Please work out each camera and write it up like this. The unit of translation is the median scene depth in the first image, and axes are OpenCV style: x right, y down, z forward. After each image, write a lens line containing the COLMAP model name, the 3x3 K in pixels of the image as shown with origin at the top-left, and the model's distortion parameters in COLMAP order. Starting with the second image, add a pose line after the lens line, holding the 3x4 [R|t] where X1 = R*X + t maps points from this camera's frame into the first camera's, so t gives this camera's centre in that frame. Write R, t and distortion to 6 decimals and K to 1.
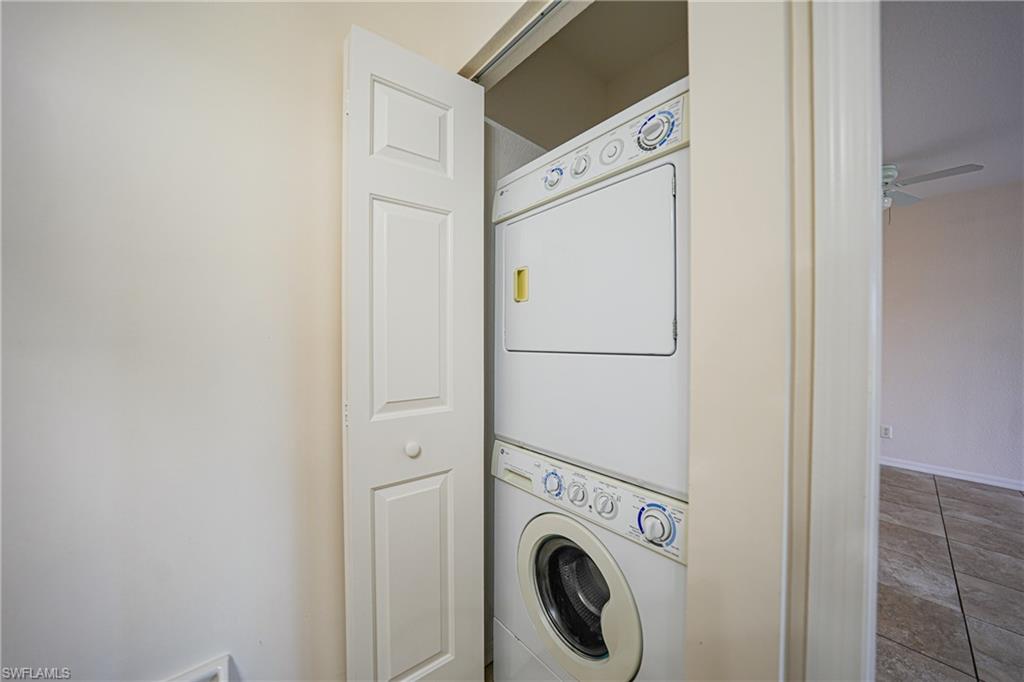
lens RADIAL K [[350.0, 0, 507.5], [0, 350.0, 341.5], [0, 0, 1]] dist [-0.015722, 0.000312]
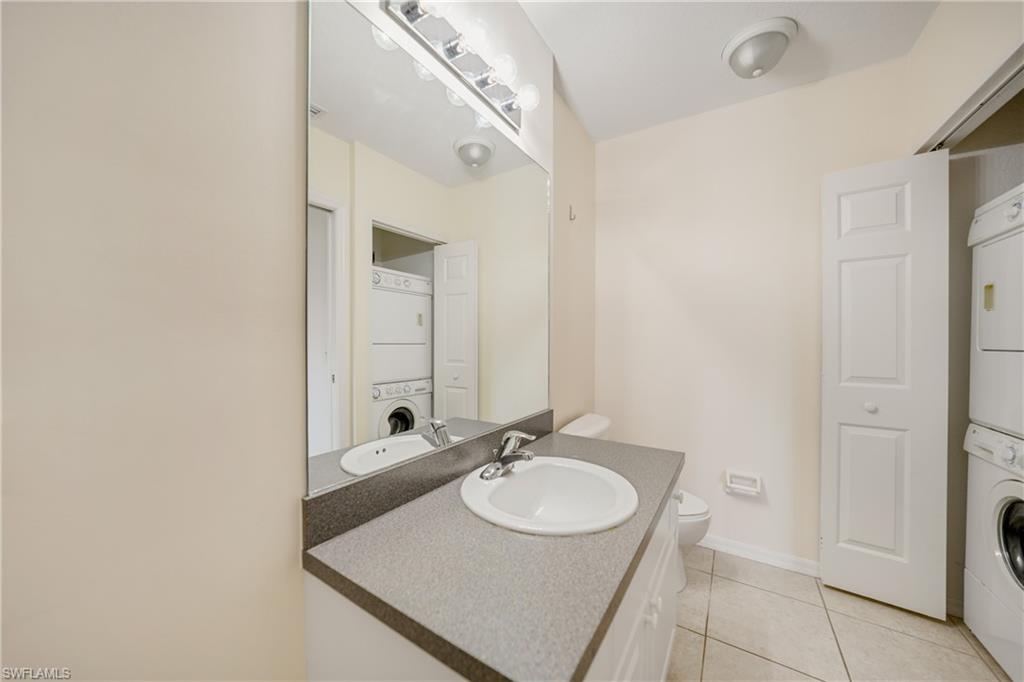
lens RADIAL K [[365.7, 0, 509.2], [0, 365.7, 340.0], [0, 0, 1]] dist [-0.022425, 0.004757]
pose [[0.306418, 0.003875, -0.951889, 0.758193], [-0.009156, 0.999957, 0.001123, 0.005757], [0.951853, 0.008372, 0.306440, -1.059215]]
